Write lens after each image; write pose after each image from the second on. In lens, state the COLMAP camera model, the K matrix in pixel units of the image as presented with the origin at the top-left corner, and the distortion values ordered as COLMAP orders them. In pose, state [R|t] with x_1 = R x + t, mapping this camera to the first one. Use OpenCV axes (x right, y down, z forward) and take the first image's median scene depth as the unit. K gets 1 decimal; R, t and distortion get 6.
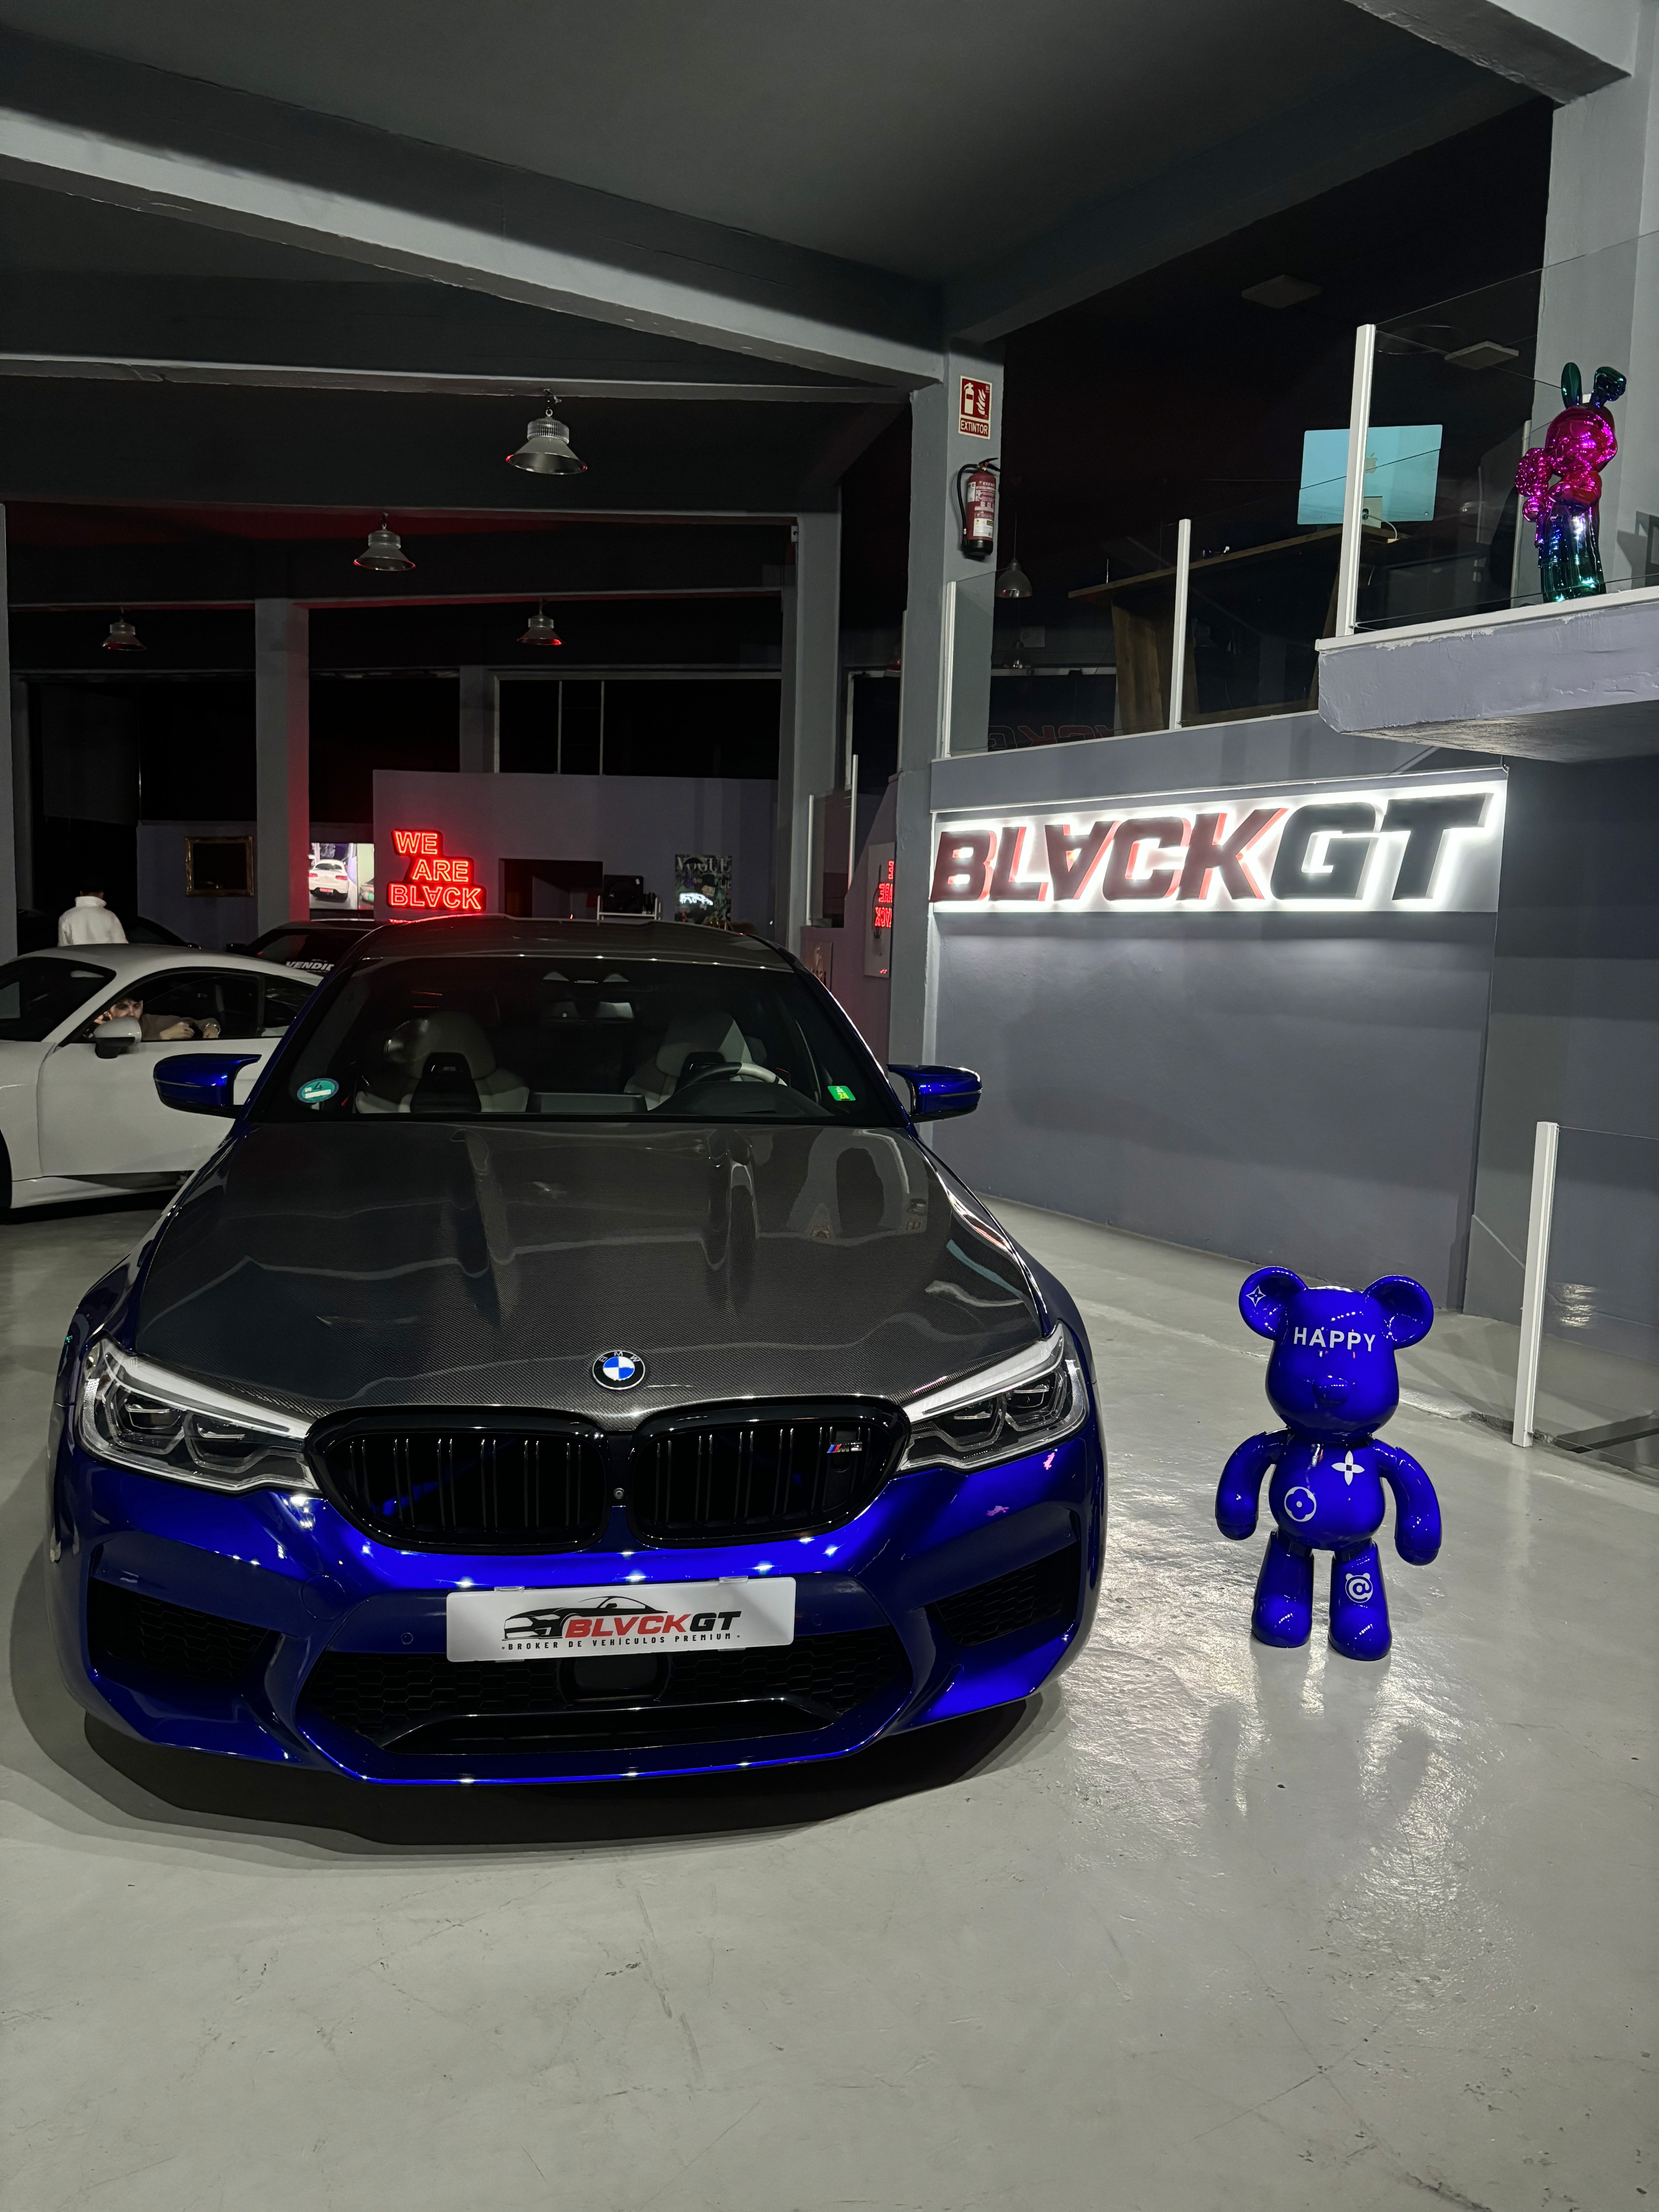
lens RADIAL K [[1668.7, 0, 829.5], [0, 1668.7, 1106.0], [0, 0, 1]] dist [0.004749, 0.006248]
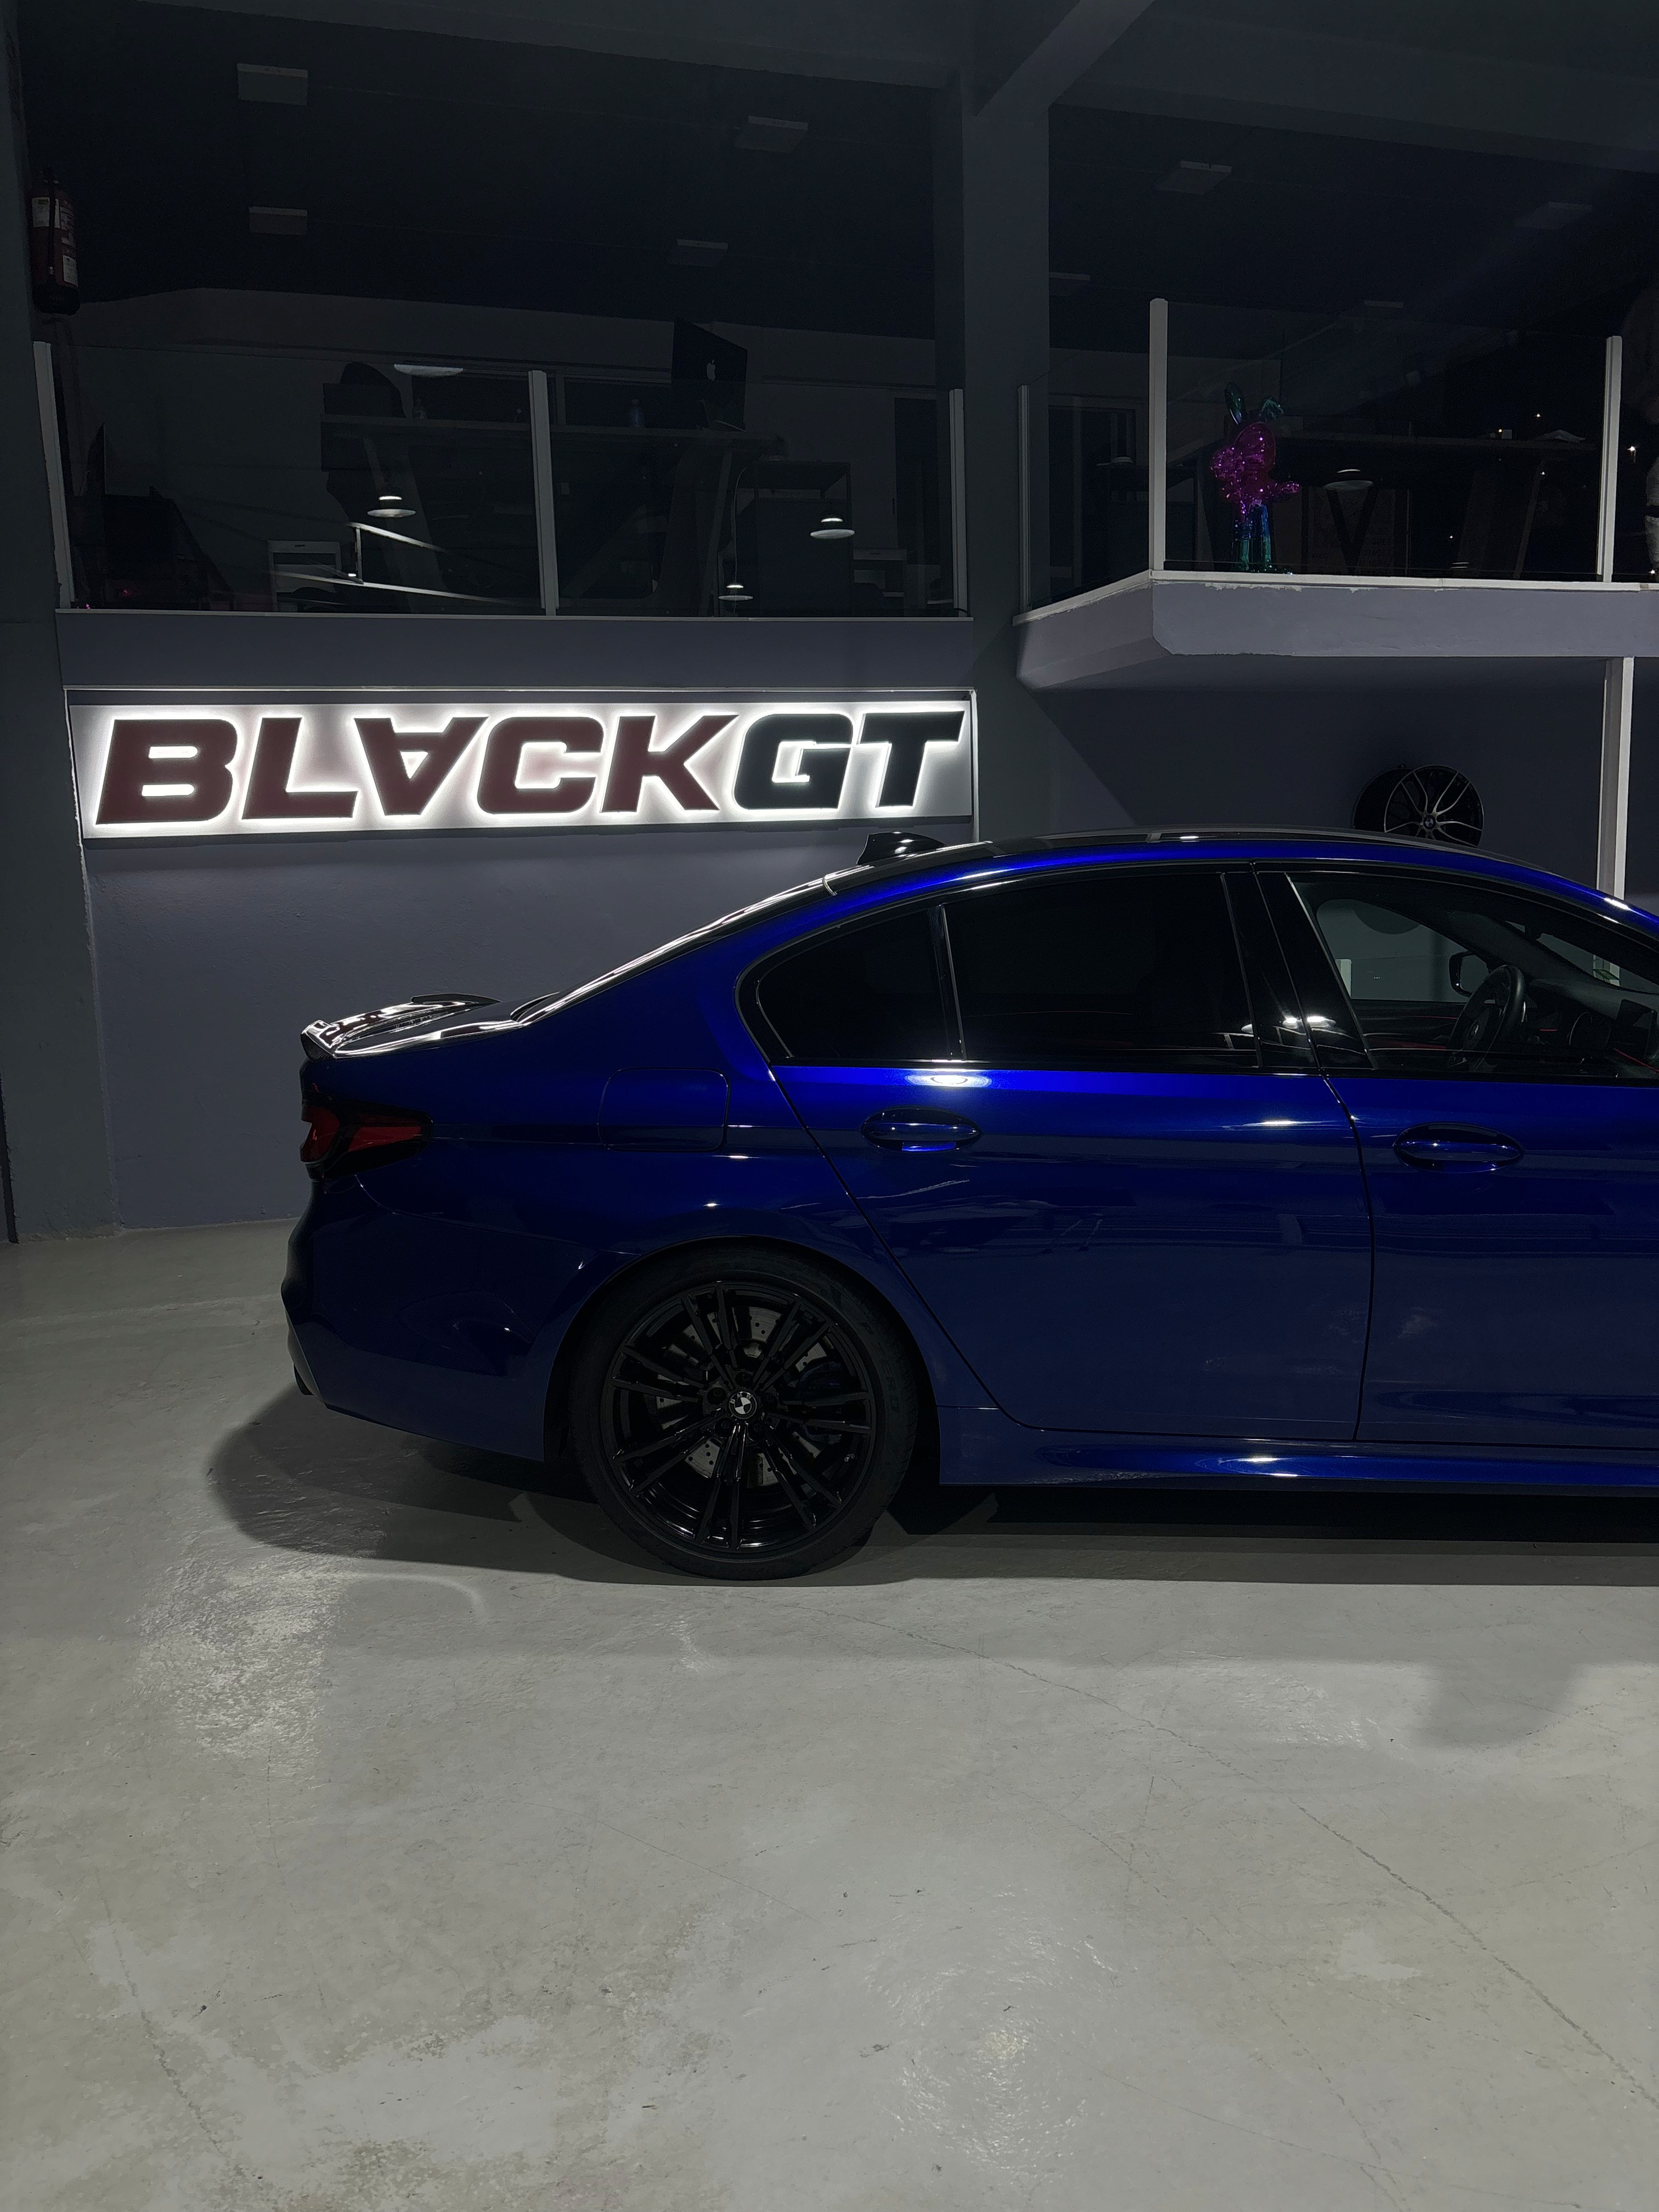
lens RADIAL K [[1668.7, 0, 829.5], [0, 1668.7, 1106.0], [0, 0, 1]] dist [0.004749, 0.006248]
pose [[0.262426, -0.165373, 0.950676, -0.647286], [0.137633, 0.981547, 0.132751, -0.071373], [-0.955086, 0.096007, 0.280345, 0.656206]]
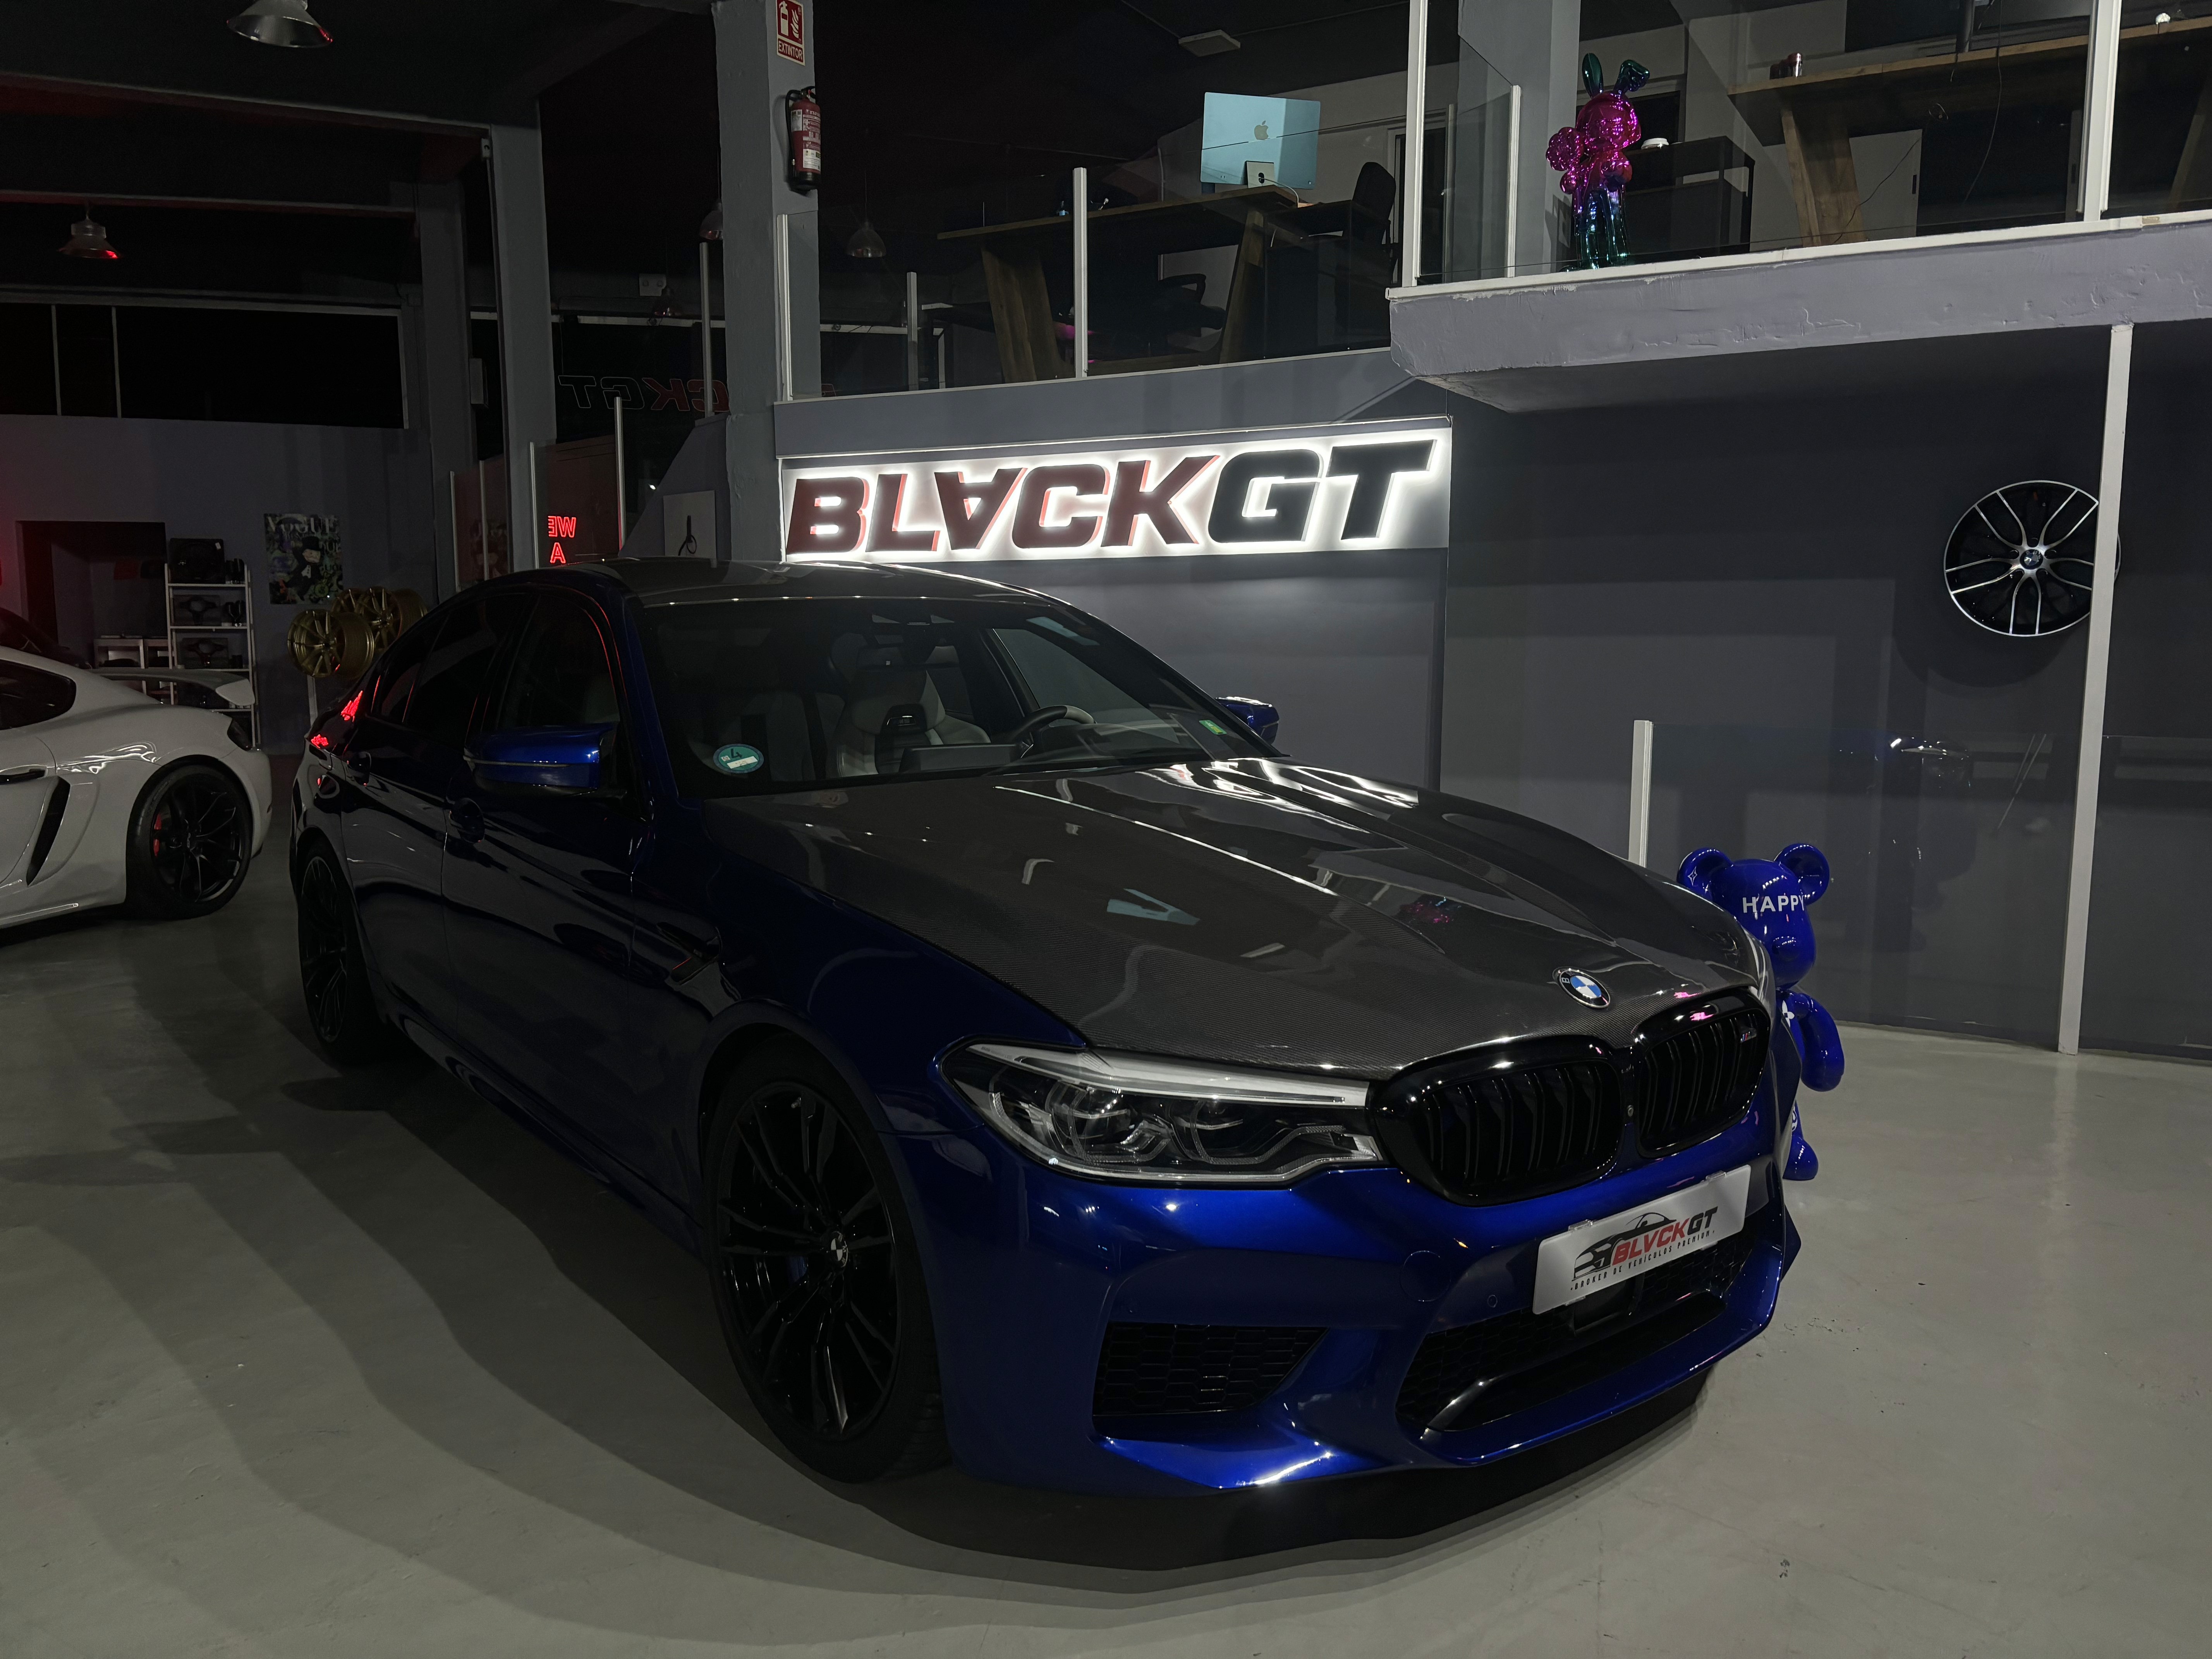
lens RADIAL K [[1638.9, 0, 1106.0], [0, 1638.9, 829.5], [0, 0, 1]] dist [0.047211, -0.067695]
pose [[0.888015, -0.087545, 0.451403, -0.265830], [0.072351, 0.996082, 0.050848, 0.000037], [-0.454086, -0.012494, 0.890870, 0.094598]]
